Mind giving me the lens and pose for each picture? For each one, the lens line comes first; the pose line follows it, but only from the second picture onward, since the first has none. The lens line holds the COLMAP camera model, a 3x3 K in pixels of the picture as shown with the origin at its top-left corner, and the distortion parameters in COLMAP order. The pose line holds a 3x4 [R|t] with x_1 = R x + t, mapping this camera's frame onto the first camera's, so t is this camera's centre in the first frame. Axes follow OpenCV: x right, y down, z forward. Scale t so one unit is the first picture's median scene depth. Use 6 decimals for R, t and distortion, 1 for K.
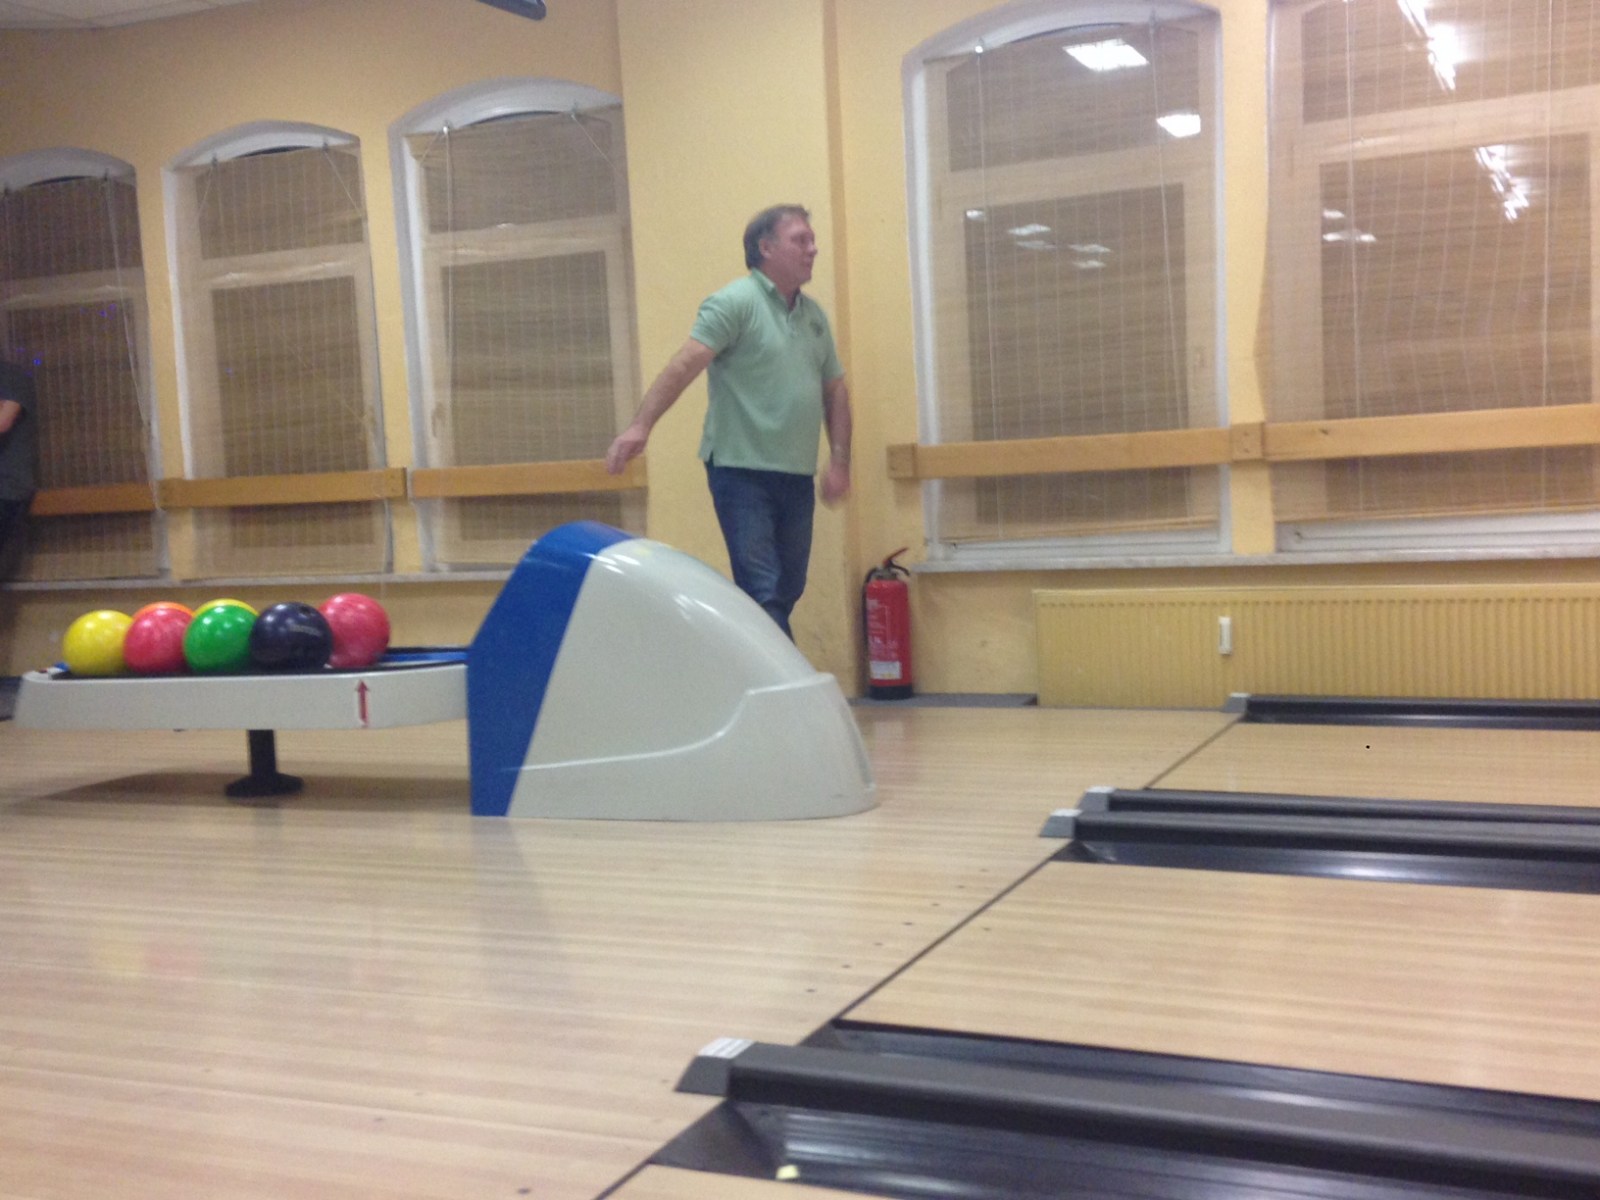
lens RADIAL K [[1746.2, 0, 807.9], [0, 1746.2, 601.5], [0, 0, 1]] dist [0.187396, -0.297928]
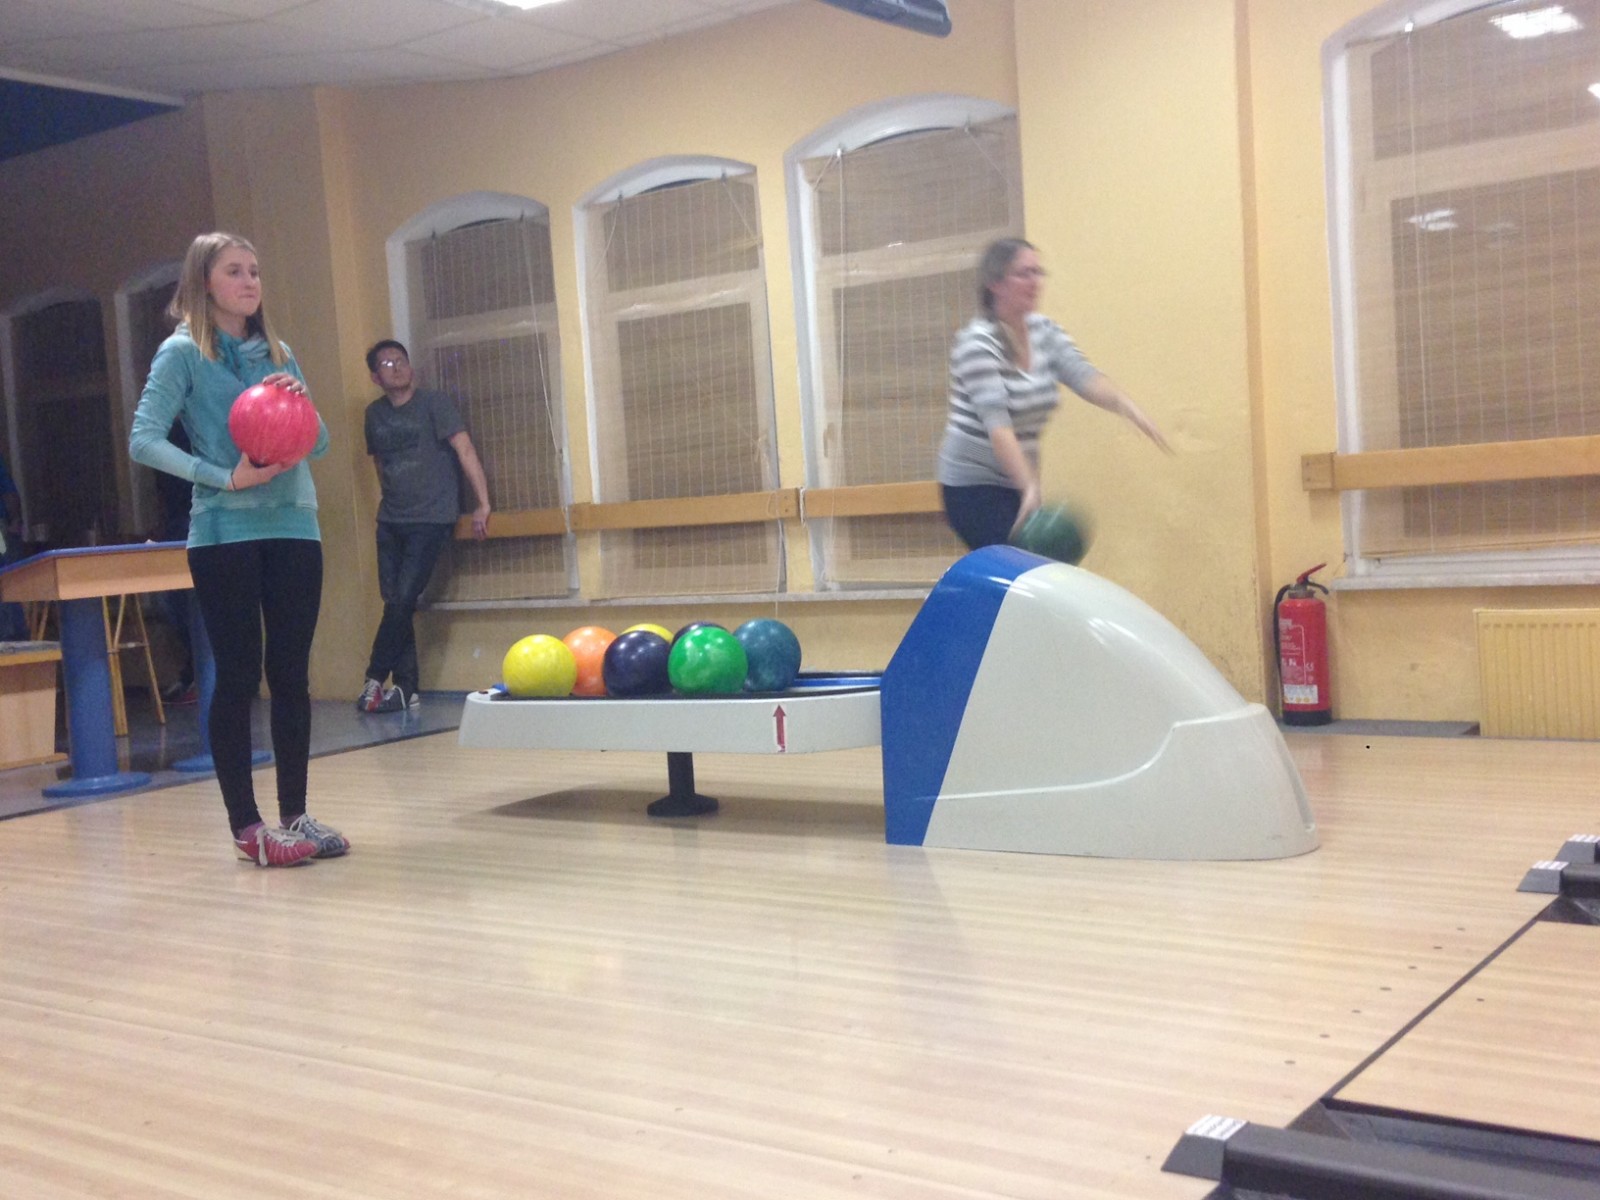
lens RADIAL K [[1754.7, 0, 804.3], [0, 1754.7, 594.8], [0, 0, 1]] dist [0.190433, -0.301081]
pose [[0.980045, -0.005748, -0.198693, -0.025494], [0.004475, 0.999966, -0.006856, -0.008148], [0.198725, 0.005830, 0.980038, 0.010862]]
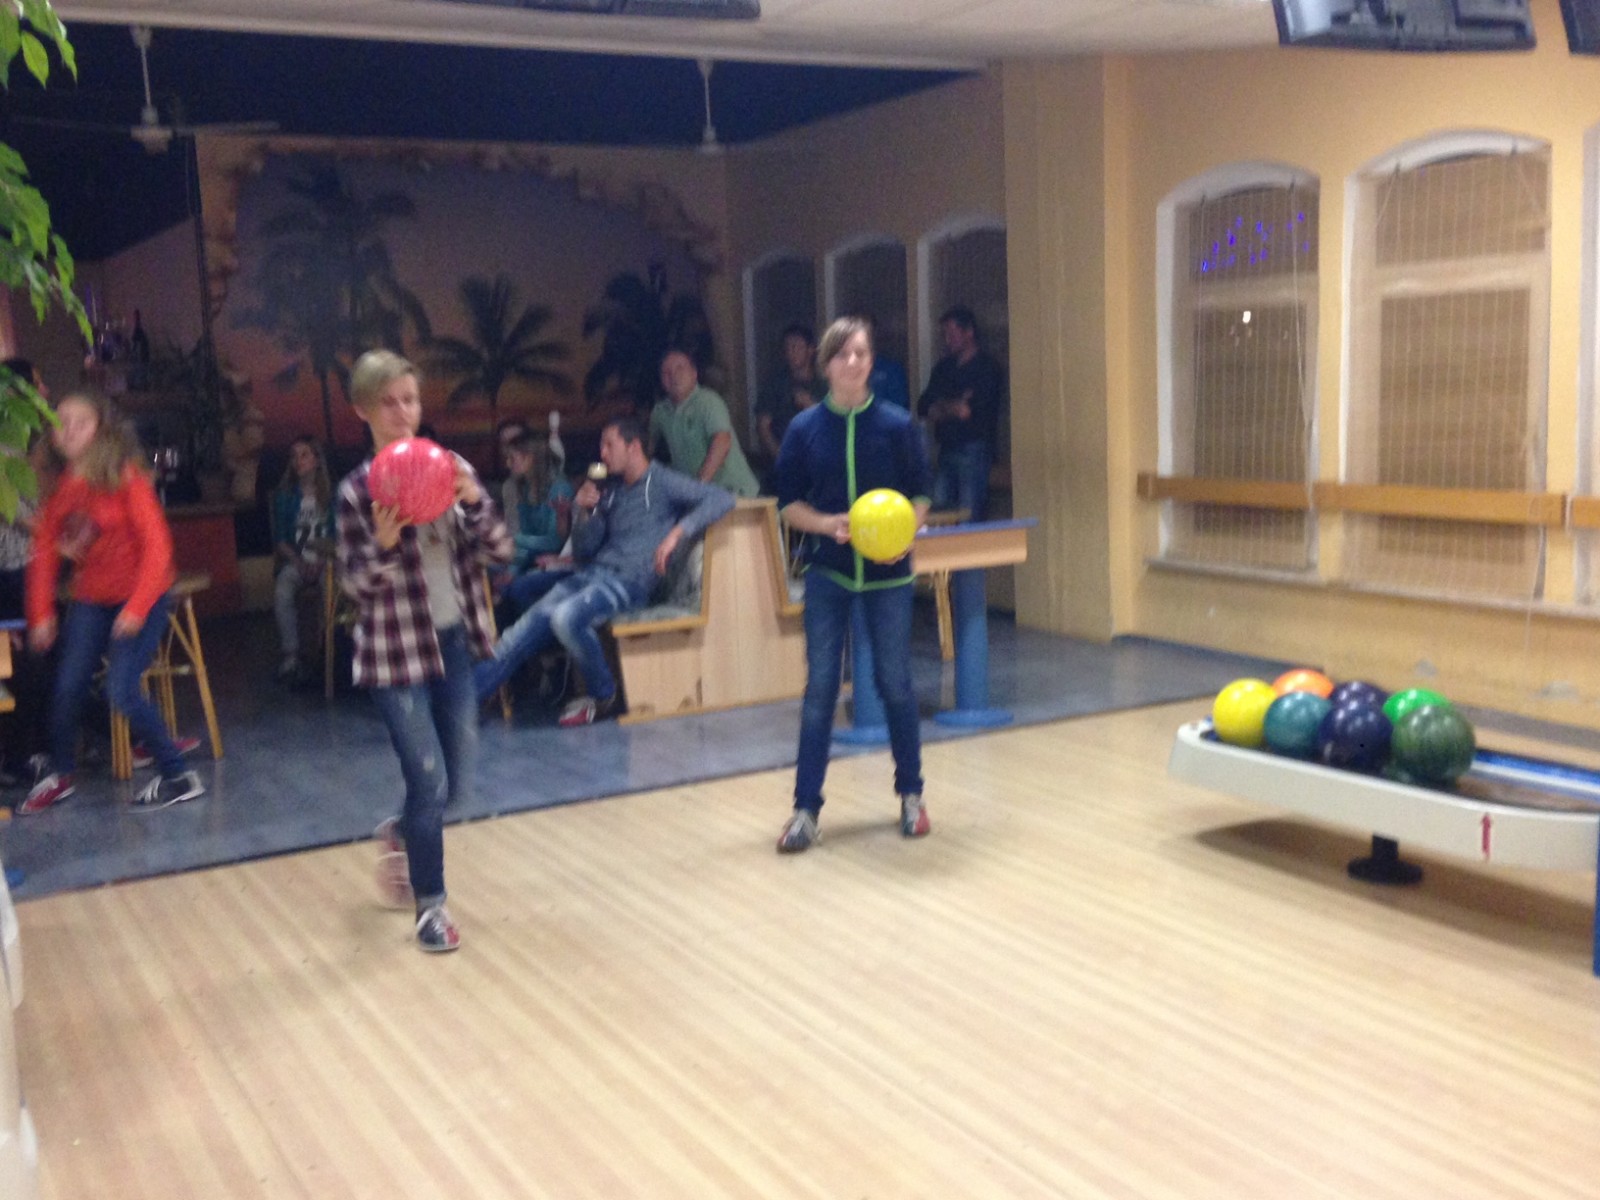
lens RADIAL K [[1730.6, 0, 803.5], [0, 1730.6, 592.9], [0, 0, 1]] dist [0.174193, -0.228656]
pose [[0.804098, 0.098266, -0.586319, 0.008025], [-0.042015, 0.993172, 0.108834, -0.115642], [0.593010, -0.062879, 0.802736, -0.017011]]
